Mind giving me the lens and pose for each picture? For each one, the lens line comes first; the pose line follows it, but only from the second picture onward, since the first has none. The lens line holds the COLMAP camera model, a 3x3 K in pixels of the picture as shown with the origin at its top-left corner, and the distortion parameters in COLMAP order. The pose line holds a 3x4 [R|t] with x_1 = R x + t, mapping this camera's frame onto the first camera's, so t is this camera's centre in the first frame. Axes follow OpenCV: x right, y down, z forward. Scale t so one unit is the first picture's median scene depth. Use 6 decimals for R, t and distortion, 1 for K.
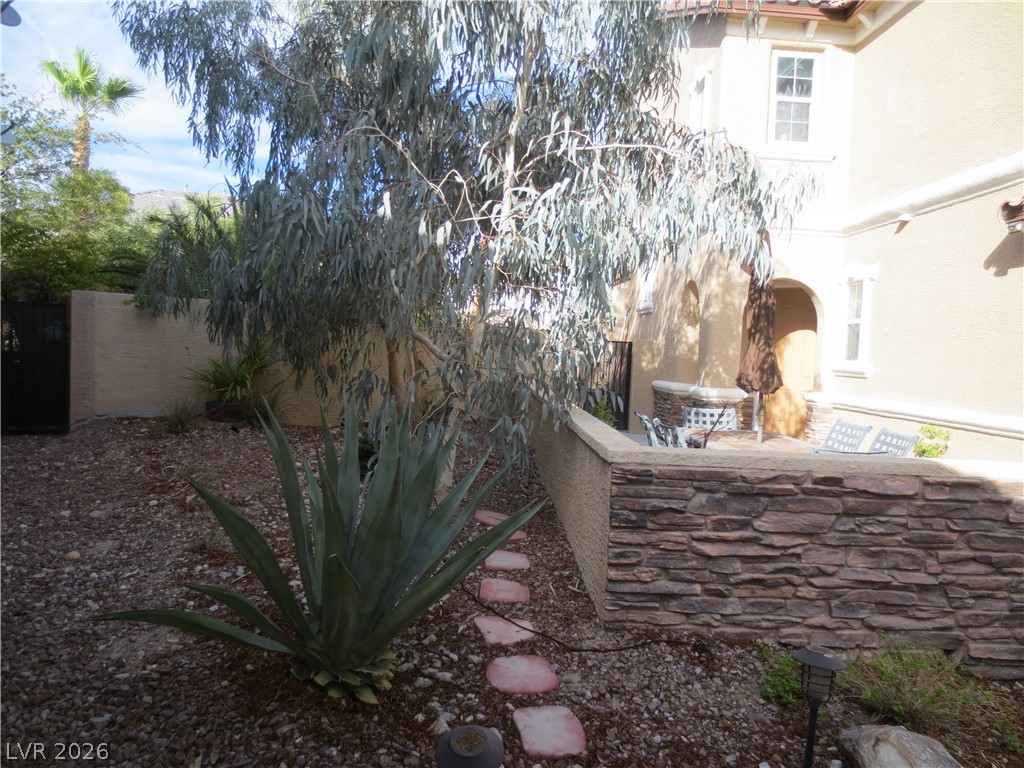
lens RADIAL K [[729.6, 0, 510.8], [0, 729.6, 383.9], [0, 0, 1]] dist [-0.037285, 0.023810]
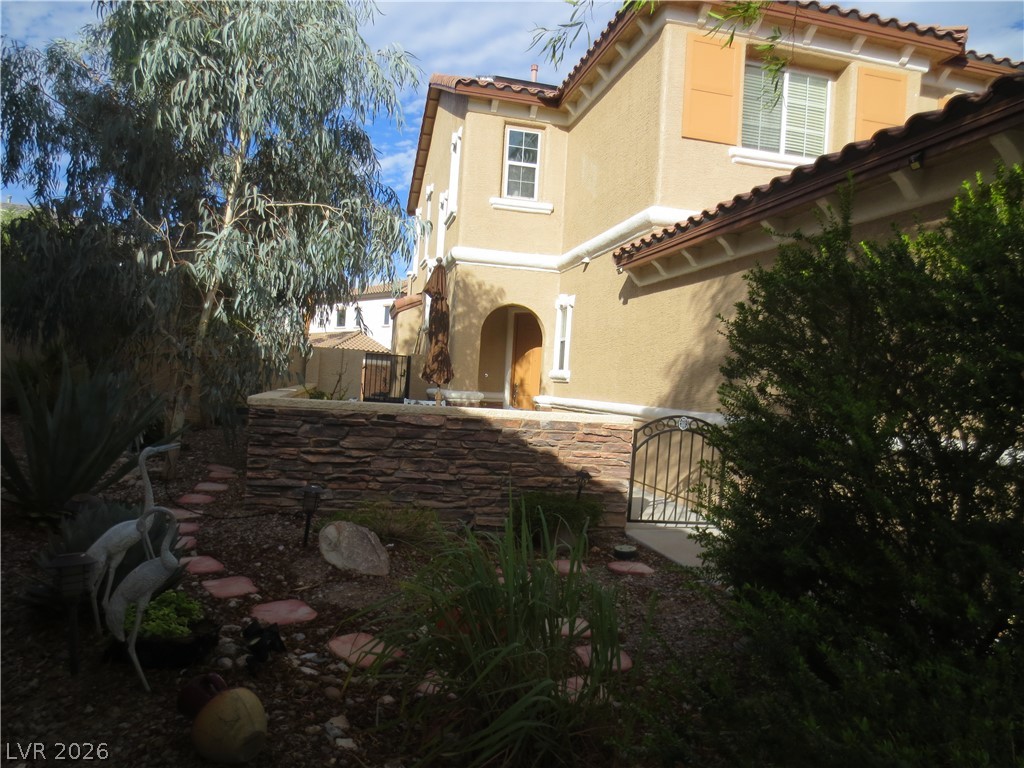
lens RADIAL K [[729.6, 0, 510.8], [0, 729.6, 383.9], [0, 0, 1]] dist [-0.037285, 0.023810]
pose [[0.983158, 0.010850, 0.182437, 0.407907], [-0.003904, 0.999255, -0.038386, 0.119244], [-0.182718, 0.037027, 0.982468, -0.685788]]
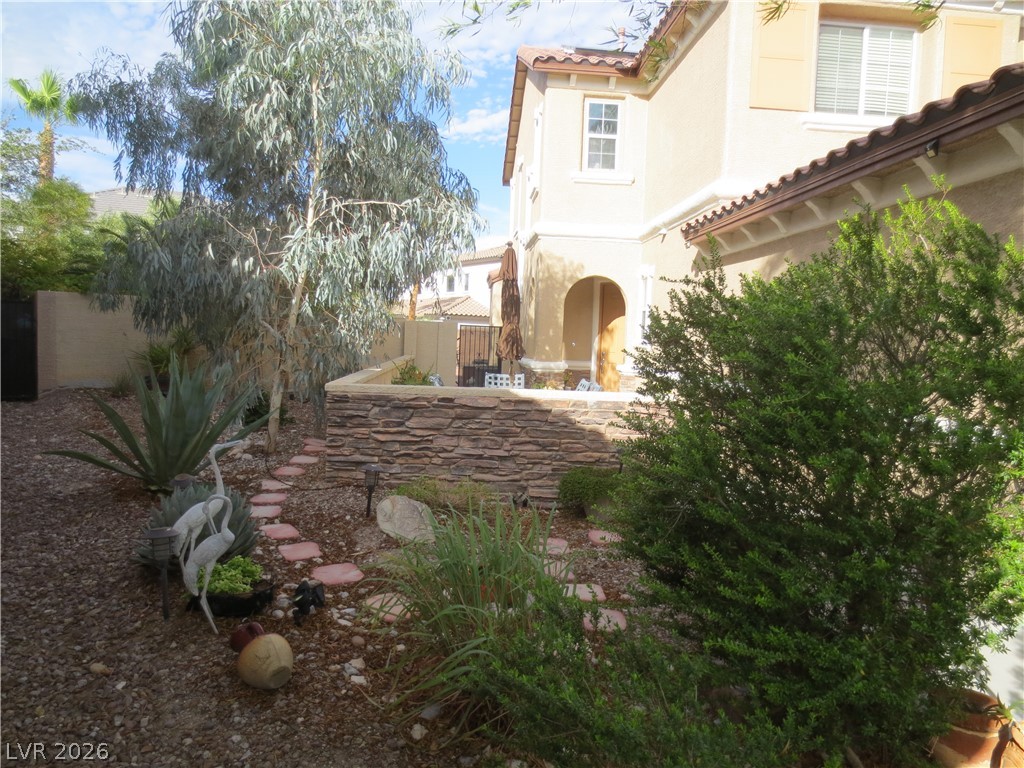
lens RADIAL K [[732.0, 0, 513.2], [0, 732.0, 380.5], [0, 0, 1]] dist [-0.037901, 0.031891]
pose [[0.999602, -0.012257, 0.025418, 0.556340], [0.011886, 0.999821, 0.014700, 0.058286], [-0.025594, -0.014393, 0.999569, -0.858170]]
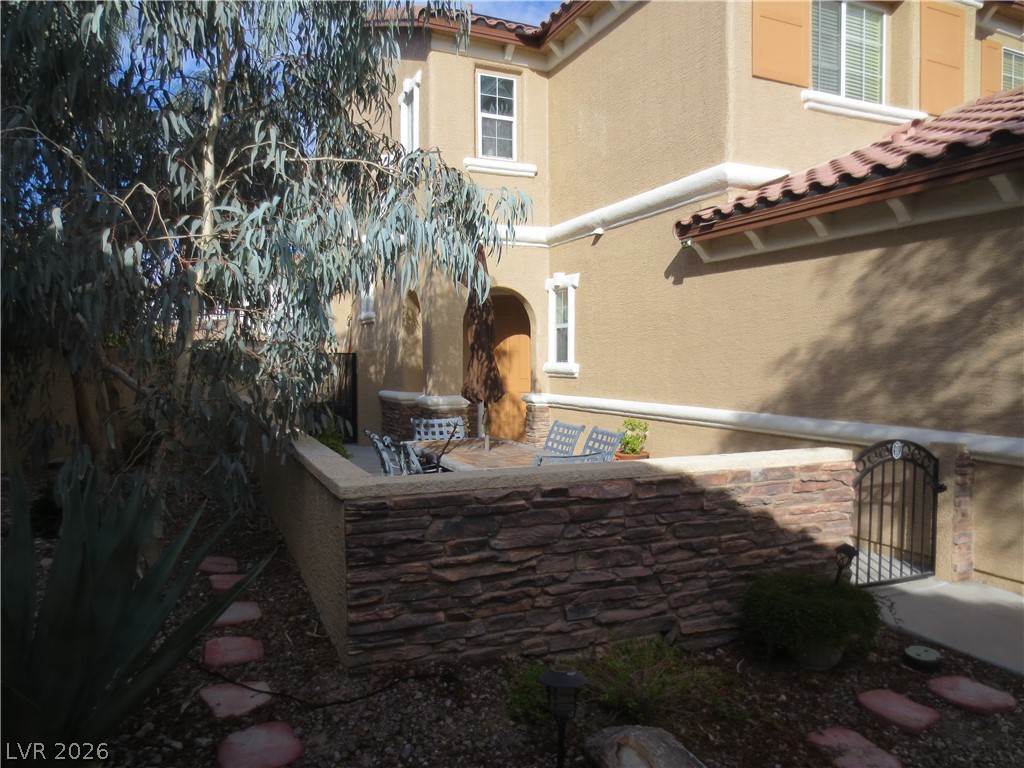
lens RADIAL K [[729.6, 0, 510.8], [0, 729.6, 383.9], [0, 0, 1]] dist [-0.037285, 0.023810]
pose [[0.929756, -0.061349, 0.363028, 0.006020], [0.063215, 0.997977, 0.006750, -0.033457], [-0.362708, 0.016673, 0.931754, 0.039883]]
